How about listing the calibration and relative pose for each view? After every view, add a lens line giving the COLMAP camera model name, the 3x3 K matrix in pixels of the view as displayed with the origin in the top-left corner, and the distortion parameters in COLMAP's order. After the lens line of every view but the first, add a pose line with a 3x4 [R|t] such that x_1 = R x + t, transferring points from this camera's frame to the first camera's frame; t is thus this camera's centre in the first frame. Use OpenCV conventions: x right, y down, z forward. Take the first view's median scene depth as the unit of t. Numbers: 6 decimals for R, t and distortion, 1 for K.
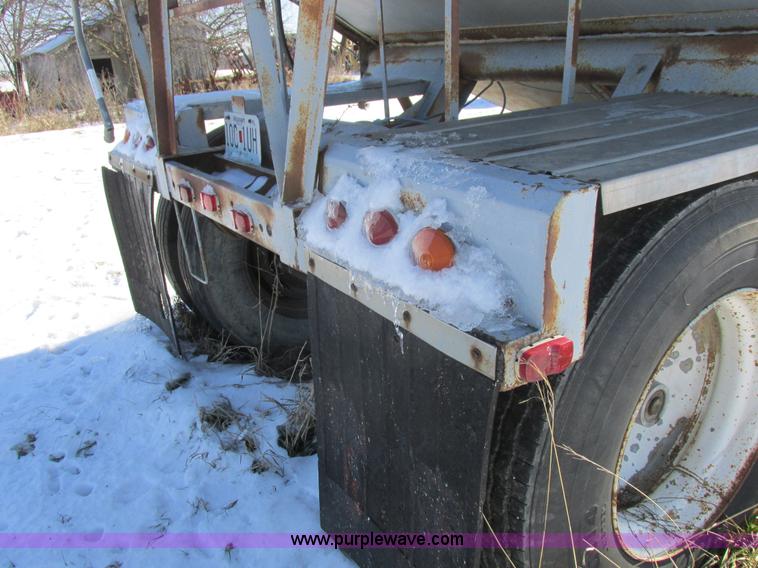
lens RADIAL K [[631.5, 0, 379.0], [0, 631.5, 284.0], [0, 0, 1]] dist [-0.031307, 0.016846]
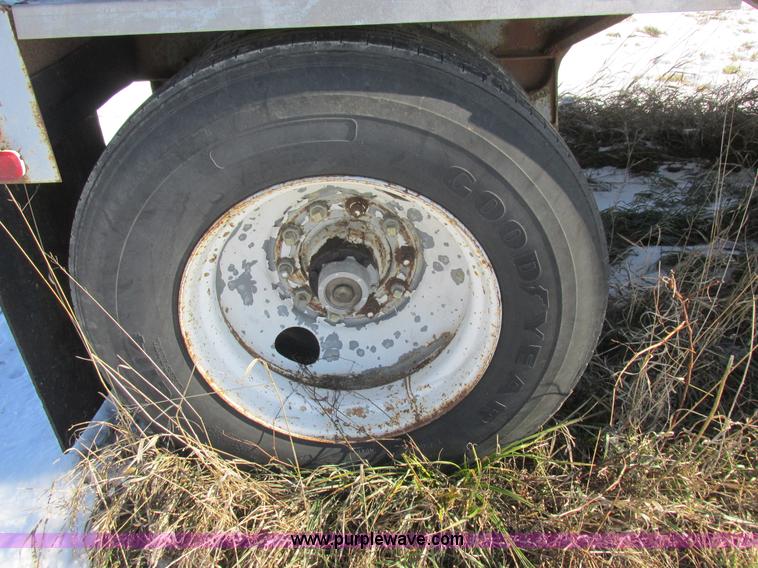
lens RADIAL K [[631.5, 0, 379.0], [0, 631.5, 284.0], [0, 0, 1]] dist [-0.031307, 0.016846]
pose [[0.839689, 0.308733, -0.446773, 0.948000], [-0.204443, 0.941870, 0.266616, -0.082961], [0.503115, -0.132535, 0.853996, 0.245789]]
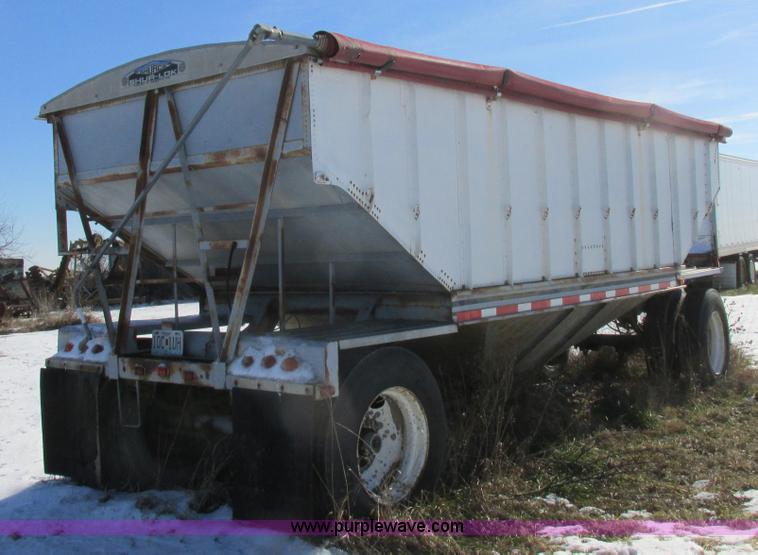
lens RADIAL K [[953.7, 0, 379.0], [0, 953.7, 277.5], [0, 0, 1]] dist [-0.008188, -0.007307]
pose [[0.953262, 0.012988, 0.301866, -0.687230], [0.093519, 0.937332, -0.335653, 0.867027], [-0.287308, 0.348195, 0.892308, -2.591654]]
